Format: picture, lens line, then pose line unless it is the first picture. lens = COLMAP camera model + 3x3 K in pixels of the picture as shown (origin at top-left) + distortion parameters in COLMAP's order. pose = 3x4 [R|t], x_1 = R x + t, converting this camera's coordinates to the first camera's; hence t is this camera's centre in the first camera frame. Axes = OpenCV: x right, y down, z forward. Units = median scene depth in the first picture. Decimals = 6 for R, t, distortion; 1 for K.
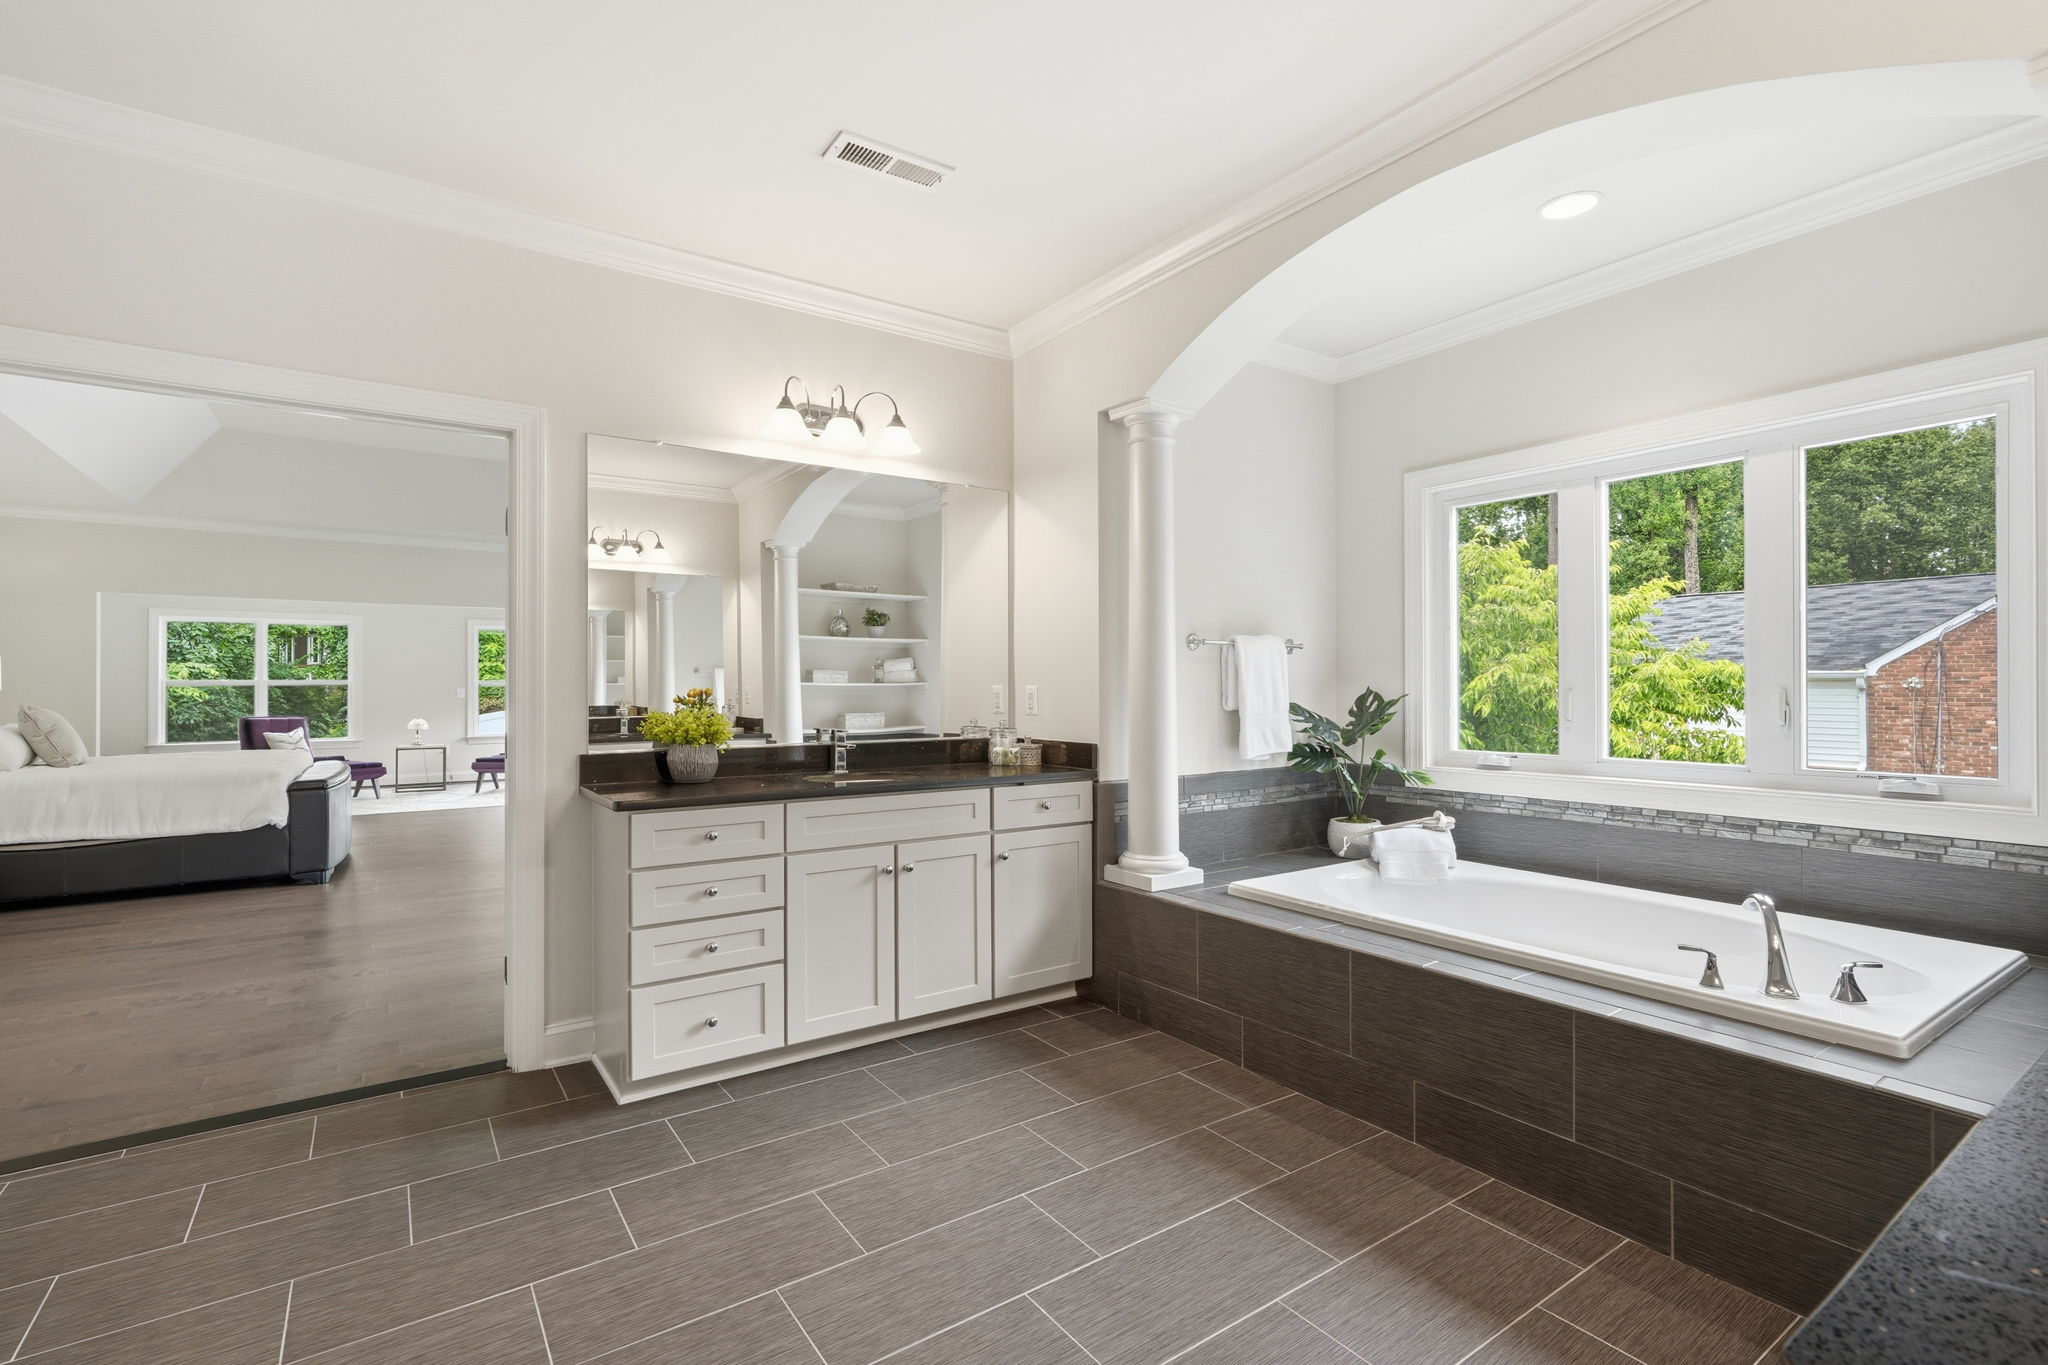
lens RADIAL K [[939.3, 0, 1022.3], [0, 939.3, 677.7], [0, 0, 1]] dist [0.002118, 0.000560]
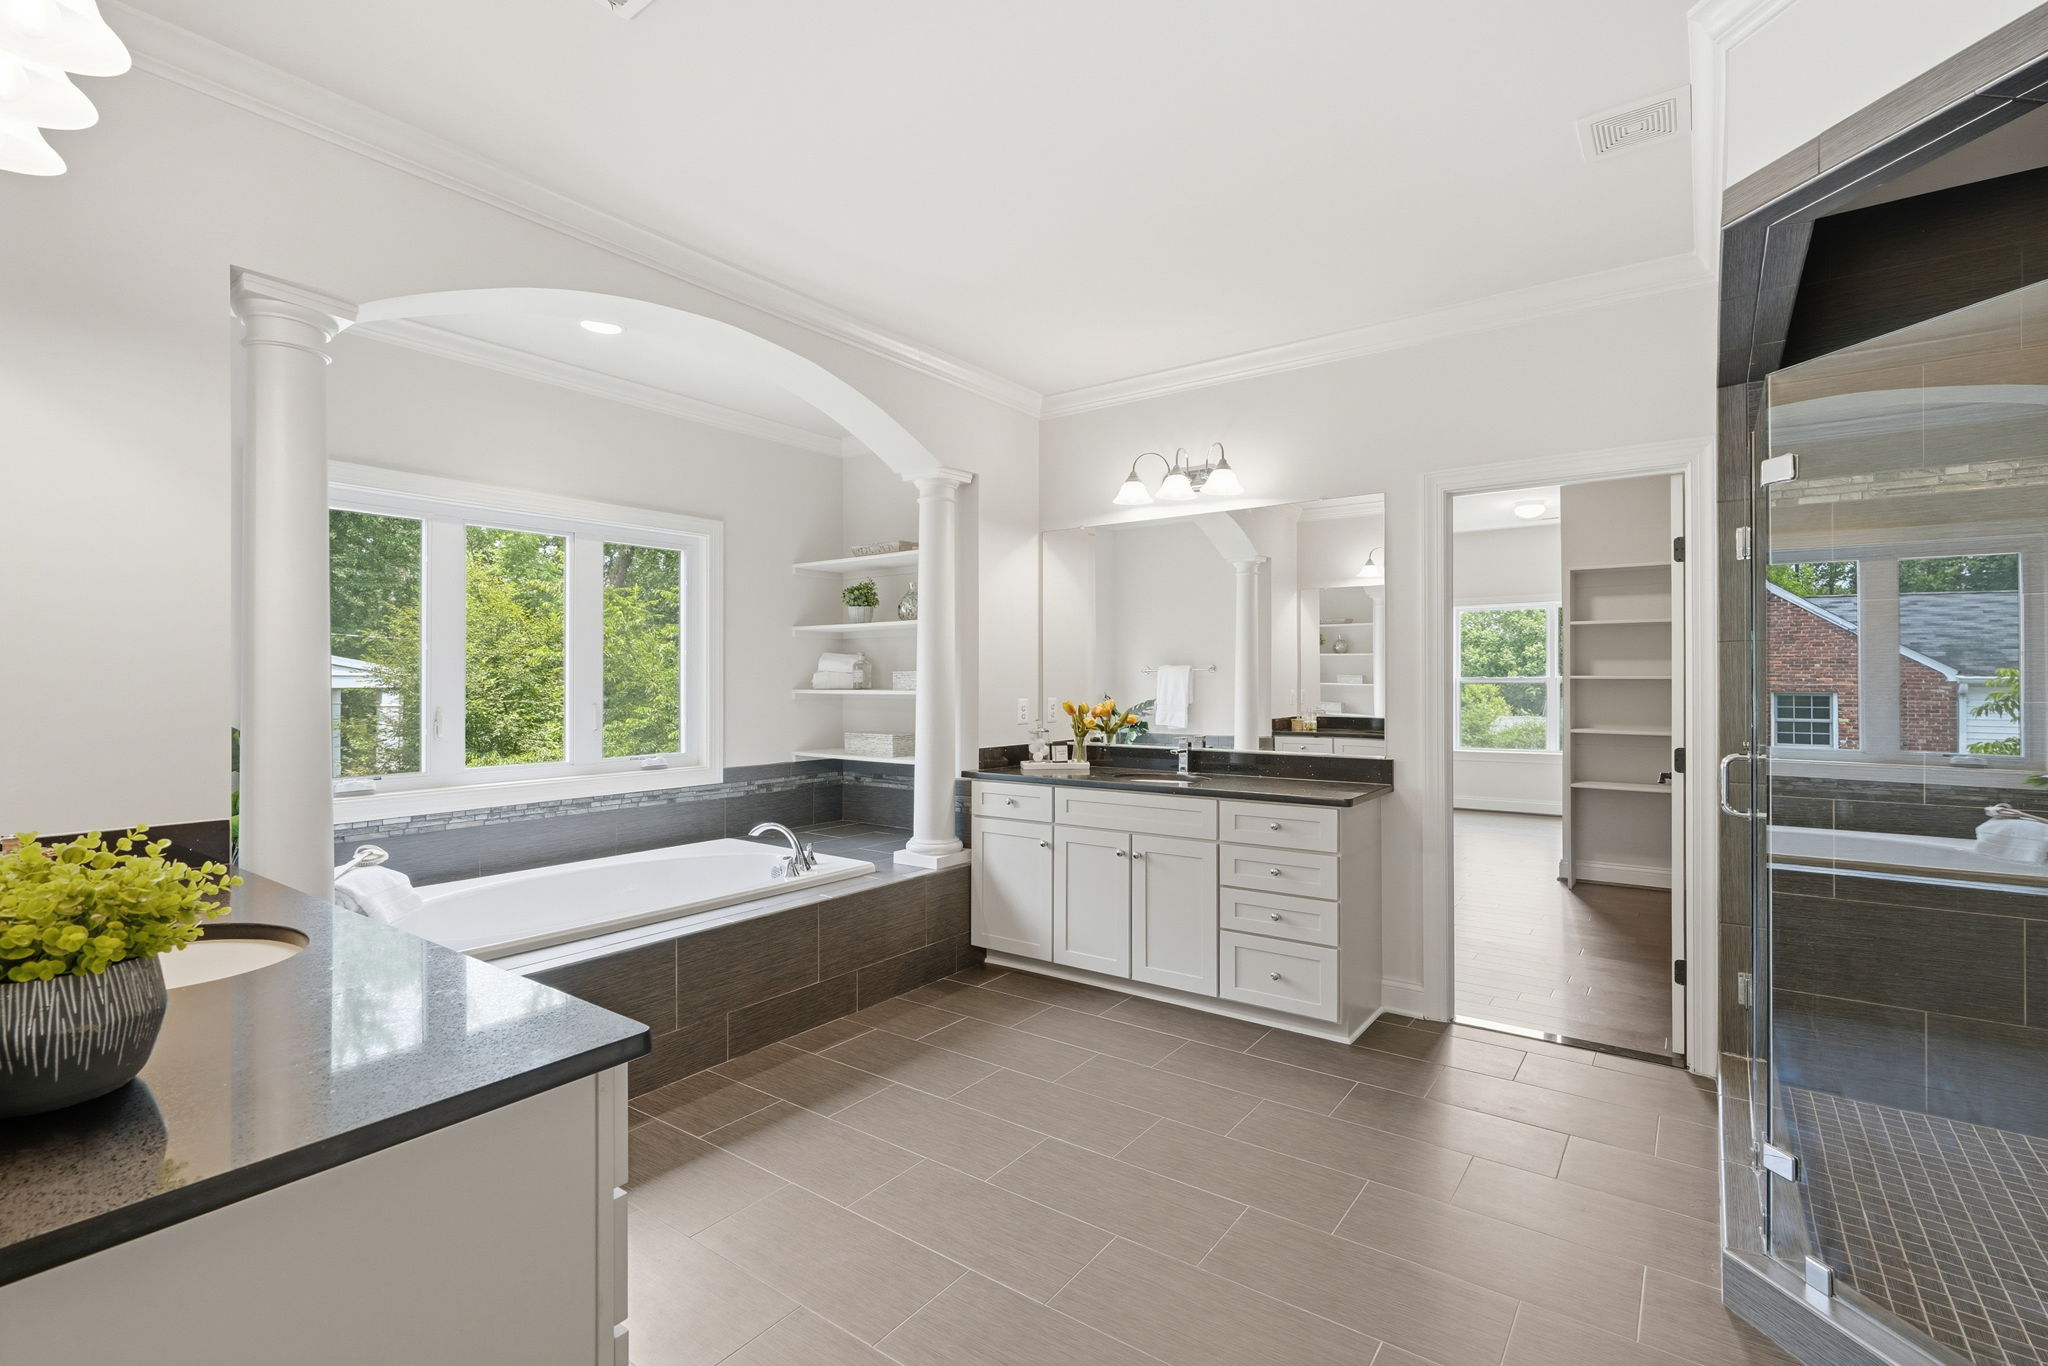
lens RADIAL K [[939.3, 0, 1022.9], [0, 939.3, 684.9], [0, 0, 1]] dist [0.002118, 0.000560]
pose [[-0.326546, 0.010940, 0.945118, -0.838060], [0.005197, 0.999939, -0.009779, 0.000392], [-0.945167, 0.001719, -0.326583, 0.944010]]
